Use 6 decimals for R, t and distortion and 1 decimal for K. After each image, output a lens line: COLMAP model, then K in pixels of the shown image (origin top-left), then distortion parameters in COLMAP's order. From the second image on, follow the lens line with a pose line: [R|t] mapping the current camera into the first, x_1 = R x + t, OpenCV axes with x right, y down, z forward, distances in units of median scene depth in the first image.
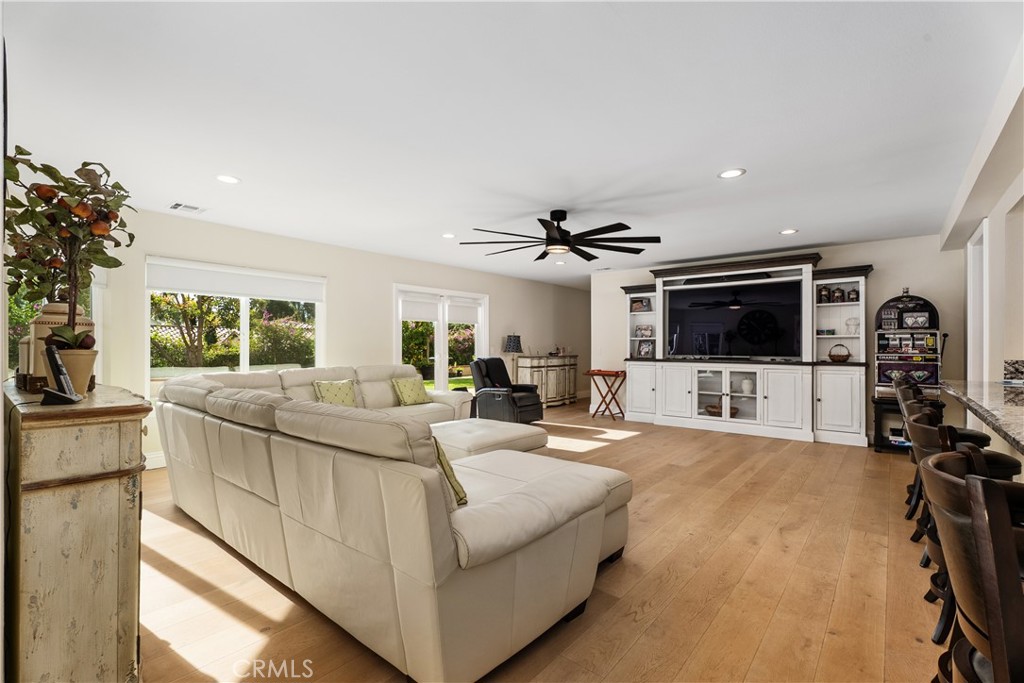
lens RADIAL K [[459.0, 0, 508.6], [0, 459.0, 345.0], [0, 0, 1]] dist [-0.002853, 0.000222]
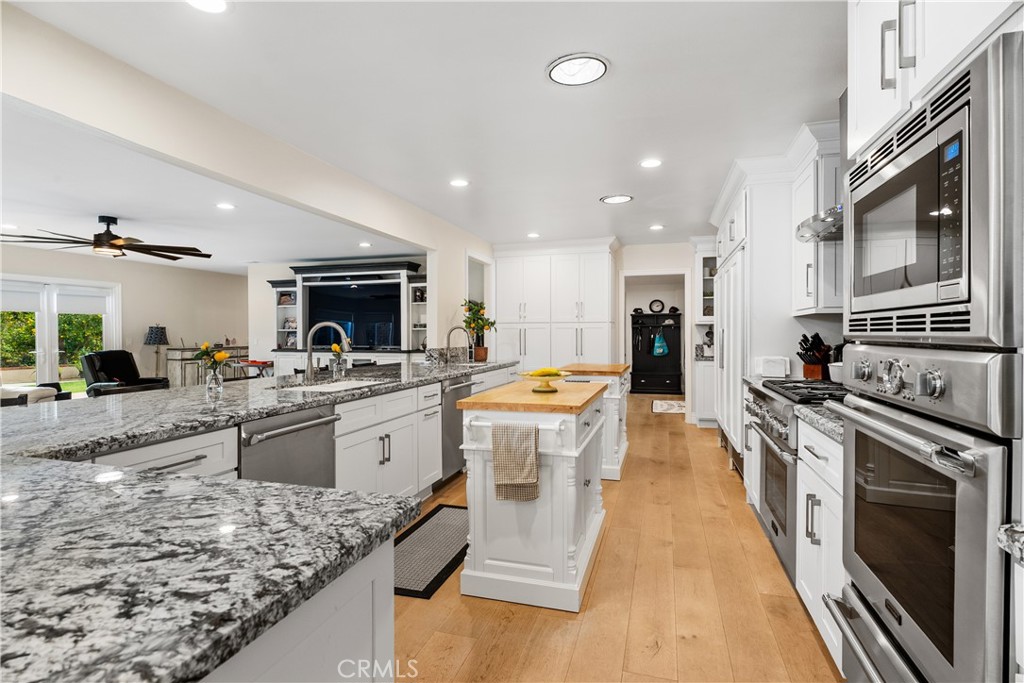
lens RADIAL K [[518.9, 0, 506.9], [0, 518.9, 334.3], [0, 0, 1]] dist [-0.003502, -0.001131]
pose [[0.925318, -0.002866, 0.379181, 0.317355], [0.002535, 0.999996, 0.001371, -0.005430], [-0.379183, -0.000307, 0.925322, -0.309873]]
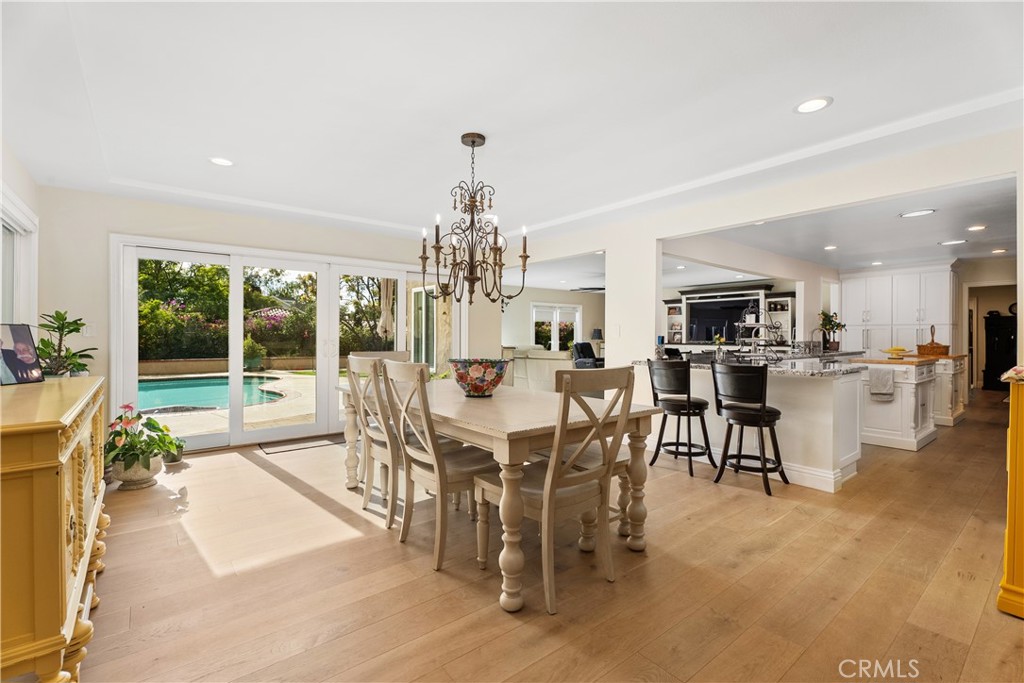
lens RADIAL K [[459.0, 0, 508.3], [0, 459.0, 336.5], [0, 0, 1]] dist [-0.002853, 0.000222]
pose [[0.978807, 0.003220, -0.204758, 0.040954], [-0.002780, 0.999993, 0.002438, 0.003383], [0.204765, -0.001817, 0.978810, -0.792398]]
